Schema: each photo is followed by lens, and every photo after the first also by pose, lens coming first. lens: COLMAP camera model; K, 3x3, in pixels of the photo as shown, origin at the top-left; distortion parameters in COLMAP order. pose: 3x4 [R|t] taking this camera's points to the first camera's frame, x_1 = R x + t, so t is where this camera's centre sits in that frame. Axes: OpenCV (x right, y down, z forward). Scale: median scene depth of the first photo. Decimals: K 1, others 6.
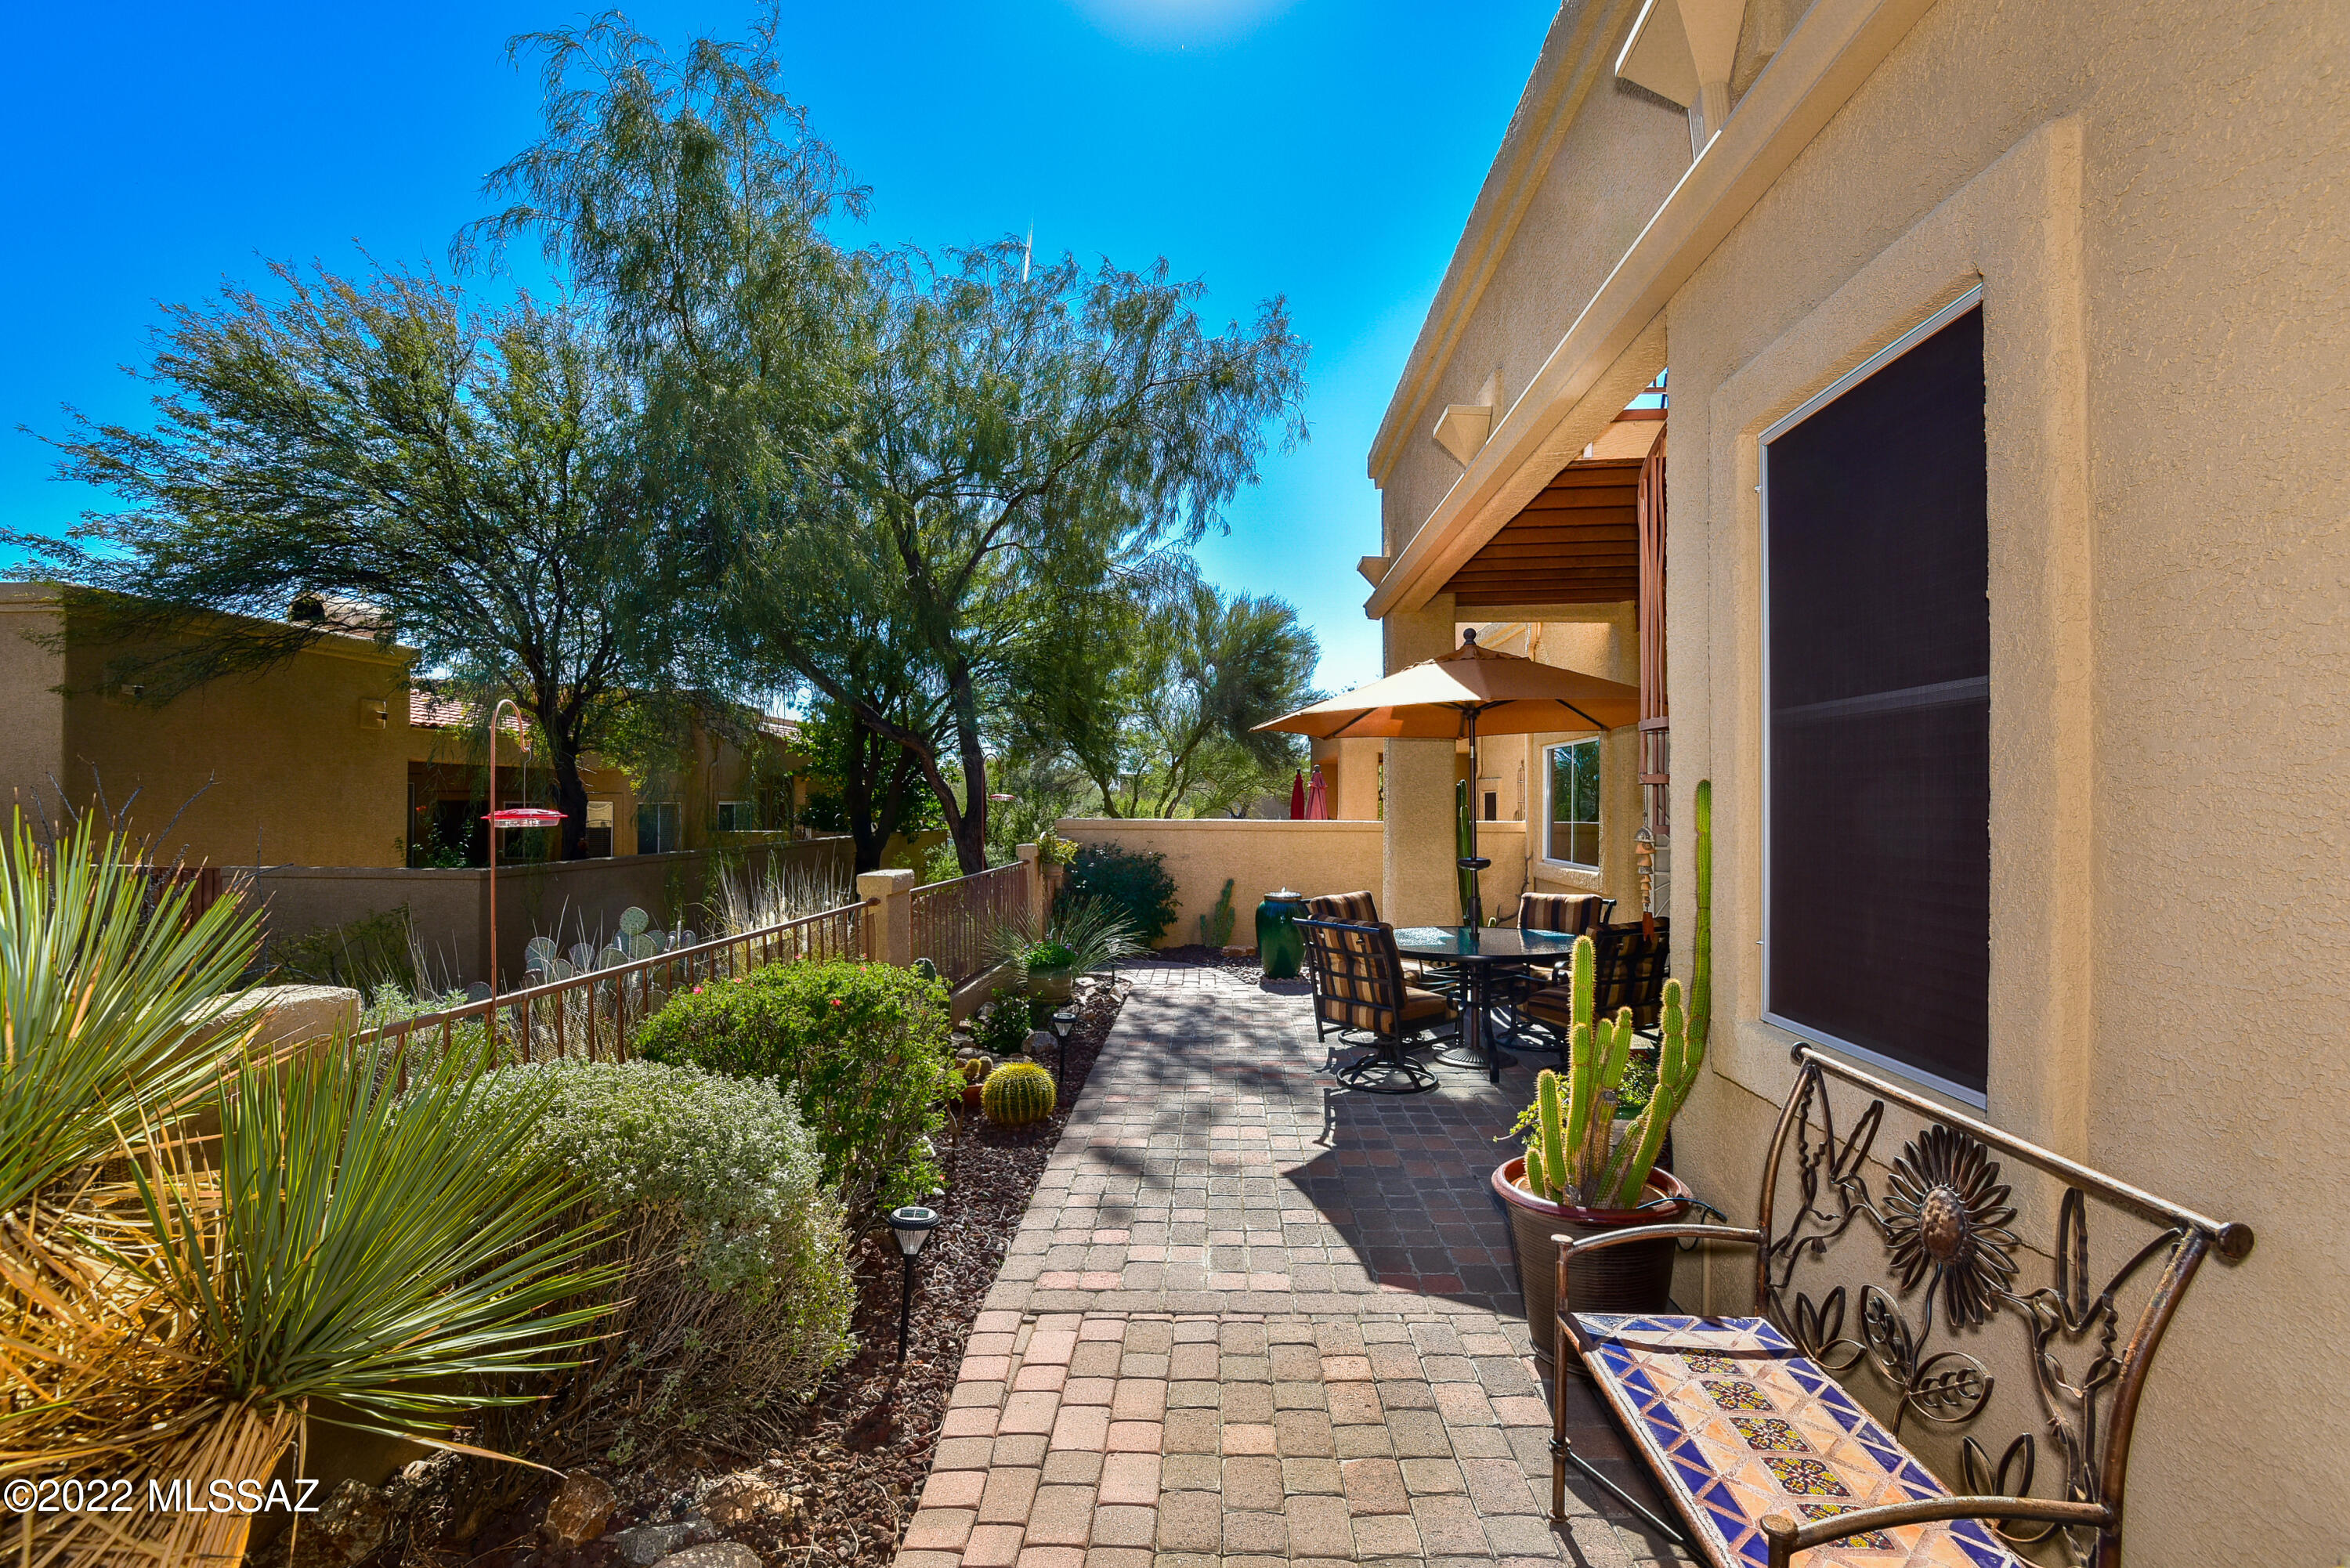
lens RADIAL K [[1084.8, 0, 1175.0], [0, 1084.8, 784.0], [0, 0, 1]] dist [-0.001589, -0.000550]
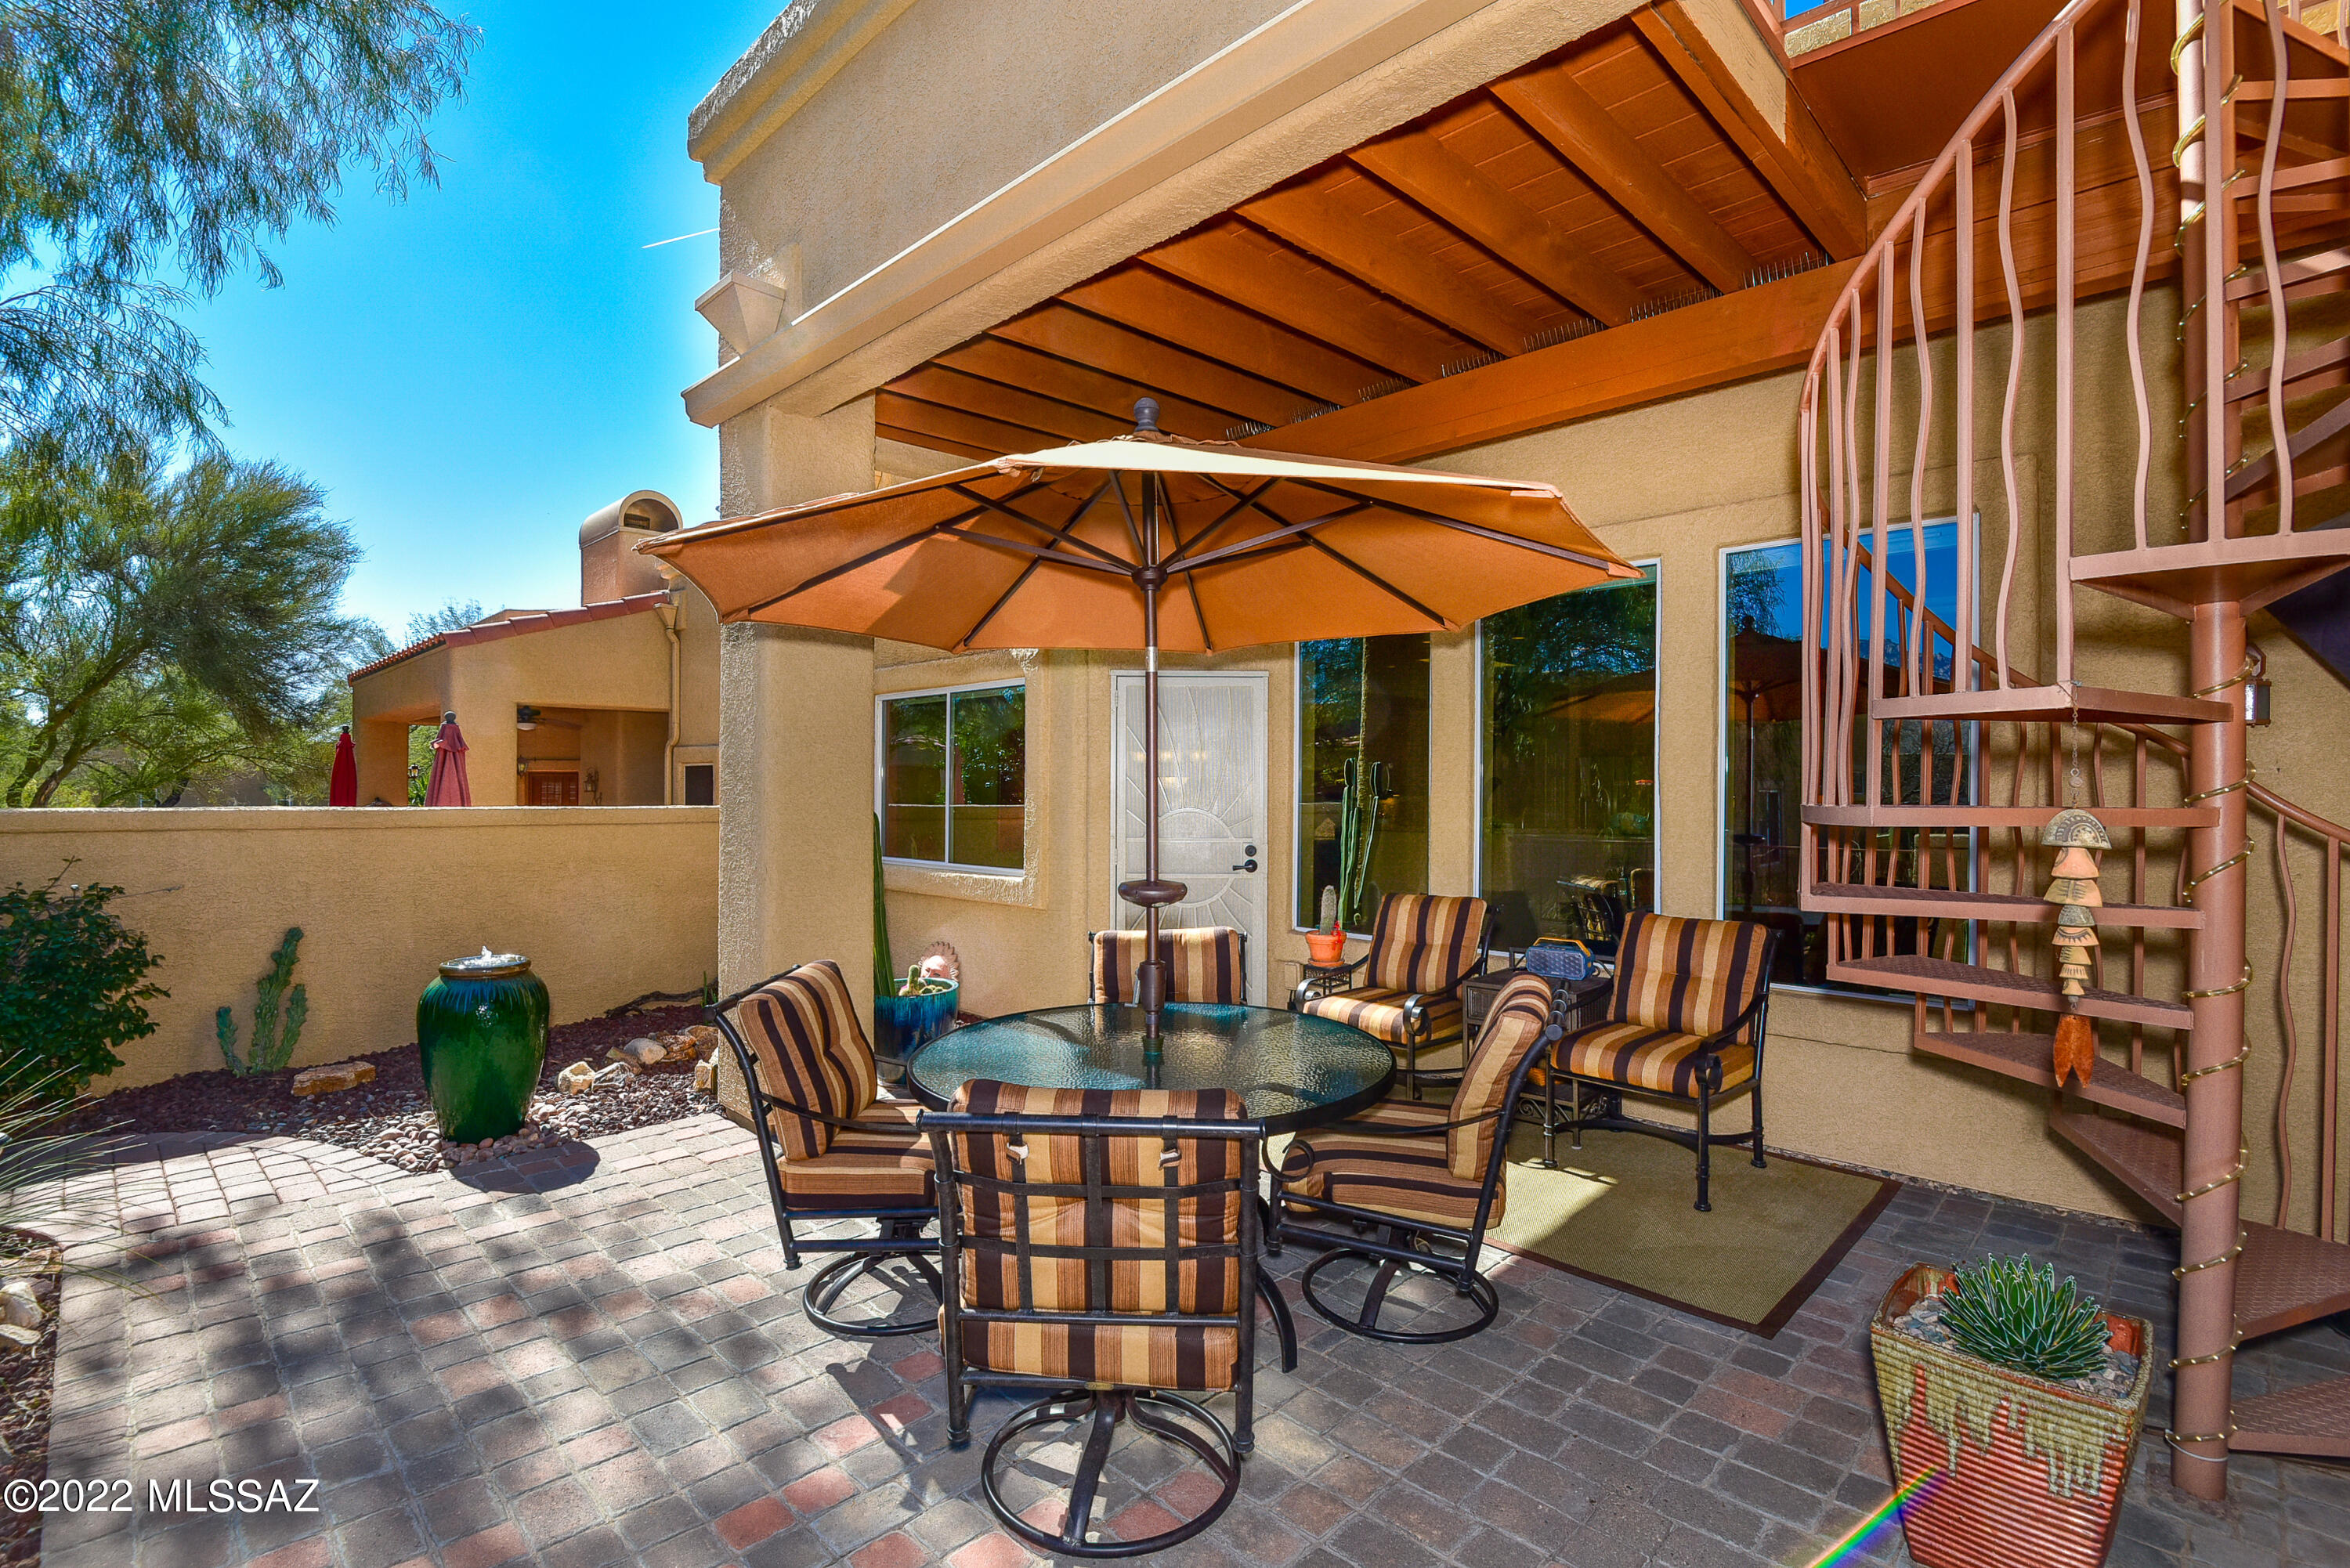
lens RADIAL K [[1084.8, 0, 1175.0], [0, 1084.8, 784.0], [0, 0, 1]] dist [-0.001589, -0.000550]
pose [[0.681604, 0.002876, 0.731716, -0.038101], [-0.014720, 0.999844, 0.009782, 0.011501], [-0.731573, -0.017438, 0.681540, 0.369845]]
